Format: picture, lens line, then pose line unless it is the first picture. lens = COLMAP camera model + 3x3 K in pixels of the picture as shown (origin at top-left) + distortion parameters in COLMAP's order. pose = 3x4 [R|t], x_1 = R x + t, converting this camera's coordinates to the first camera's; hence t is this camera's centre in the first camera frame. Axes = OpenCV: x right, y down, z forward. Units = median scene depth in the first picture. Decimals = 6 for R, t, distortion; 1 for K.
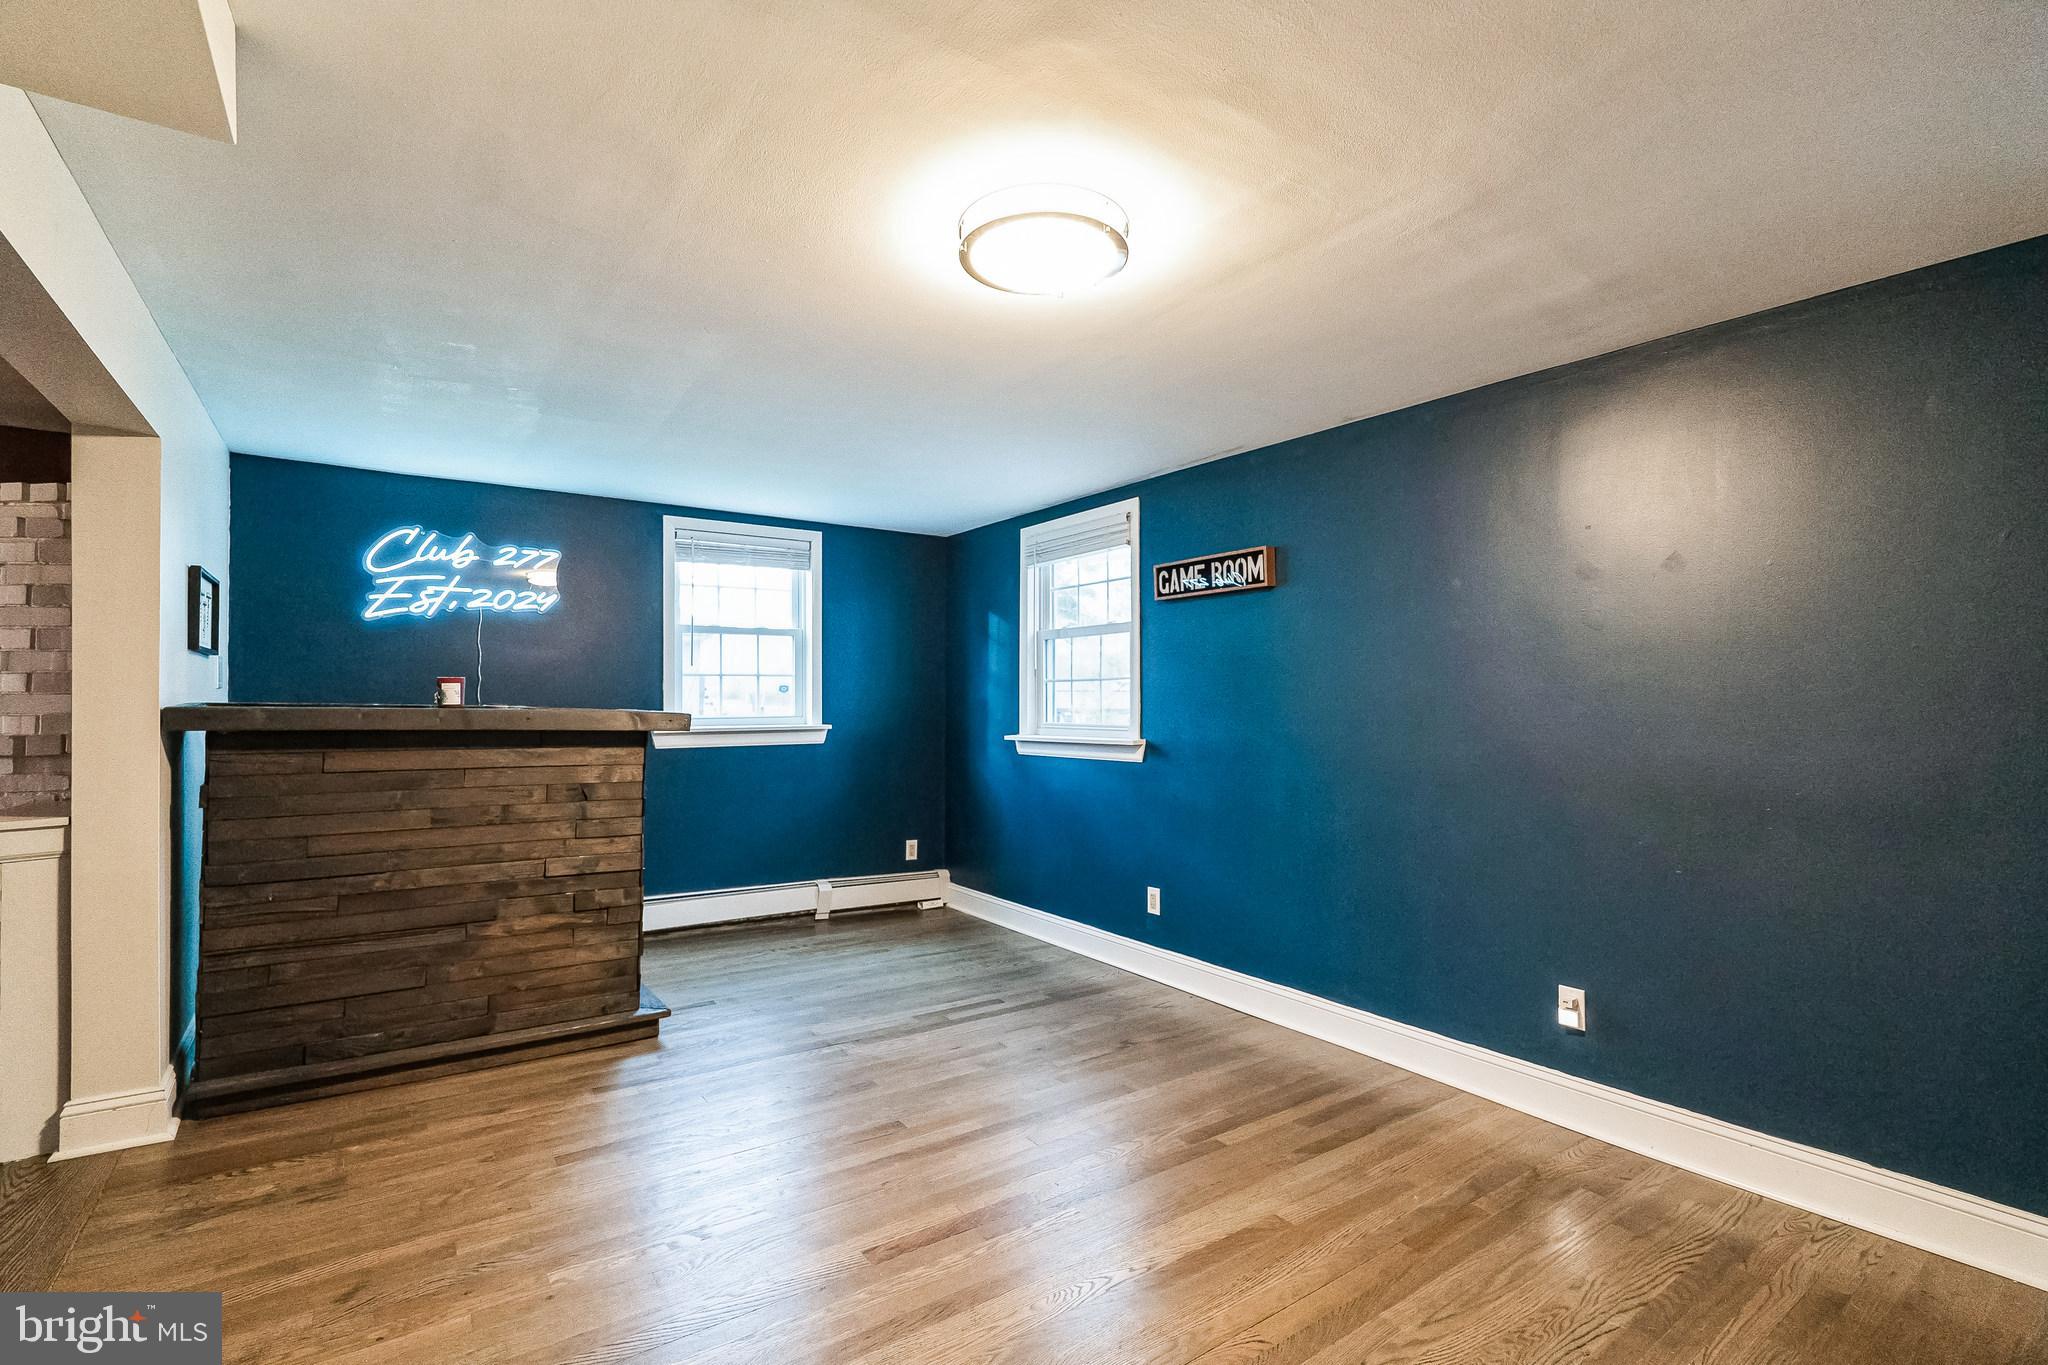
lens RADIAL K [[940.4, 0, 1020.7], [0, 940.4, 695.3], [0, 0, 1]] dist [-0.006417, 0.001555]
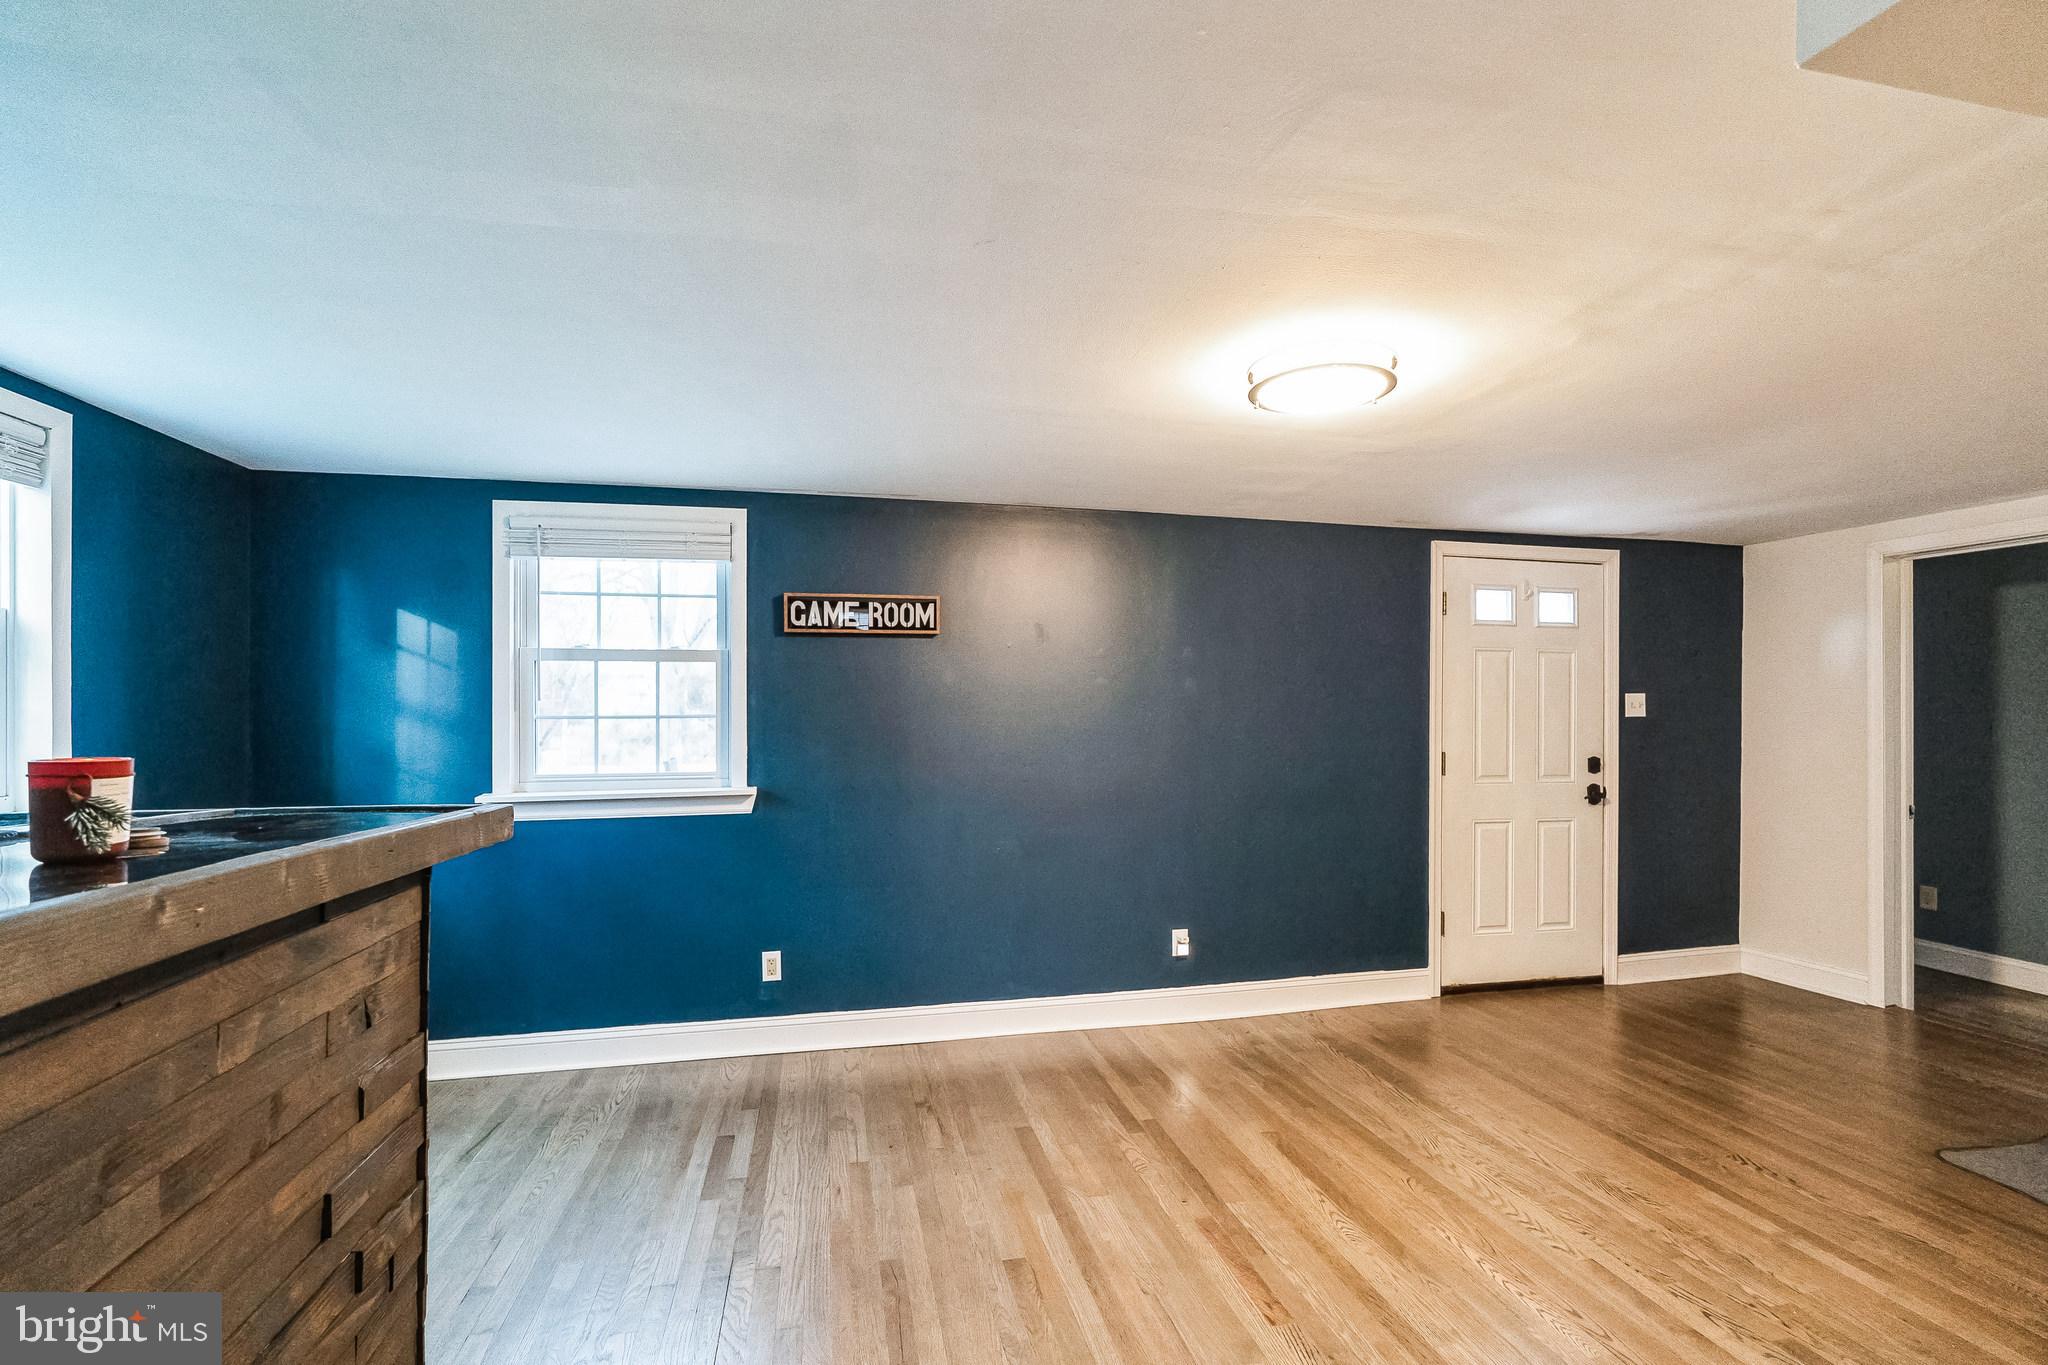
lens RADIAL K [[940.4, 0, 1027.1], [0, 940.4, 702.7], [0, 0, 1]] dist [-0.006417, 0.001555]
pose [[0.368233, 0.006292, 0.929712, -0.629040], [-0.004608, 0.999977, -0.004943, -0.030348], [-0.929722, -0.002464, 0.368254, 0.465072]]
